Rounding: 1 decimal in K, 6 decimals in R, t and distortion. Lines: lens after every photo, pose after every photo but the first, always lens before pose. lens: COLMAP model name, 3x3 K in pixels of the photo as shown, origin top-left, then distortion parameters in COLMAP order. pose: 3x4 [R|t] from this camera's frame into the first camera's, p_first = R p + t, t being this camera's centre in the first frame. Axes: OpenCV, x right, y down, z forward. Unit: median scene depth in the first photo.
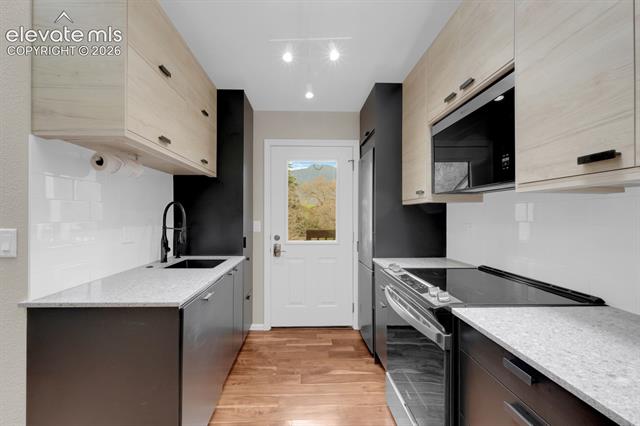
lens RADIAL K [[265.0, 0, 320.1], [0, 265.0, 213.3], [0, 0, 1]] dist [-0.002226, 0.000425]
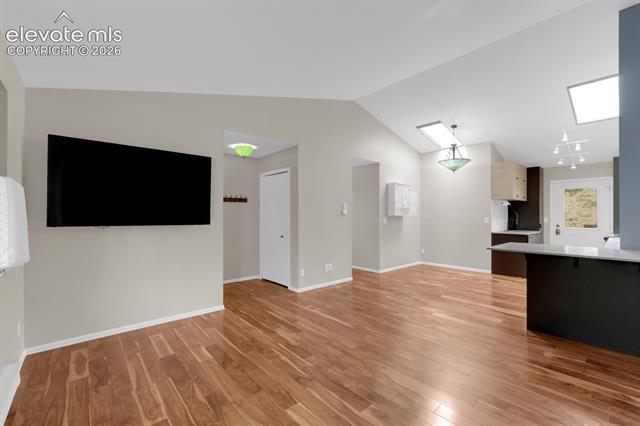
lens RADIAL K [[265.0, 0, 315.6], [0, 265.0, 213.6], [0, 0, 1]] dist [-0.002226, 0.000425]
pose [[0.606299, -0.007037, -0.795206, 0.447314], [0.006348, 0.999972, -0.004010, -0.013492], [0.795212, -0.002617, 0.606326, -2.359831]]
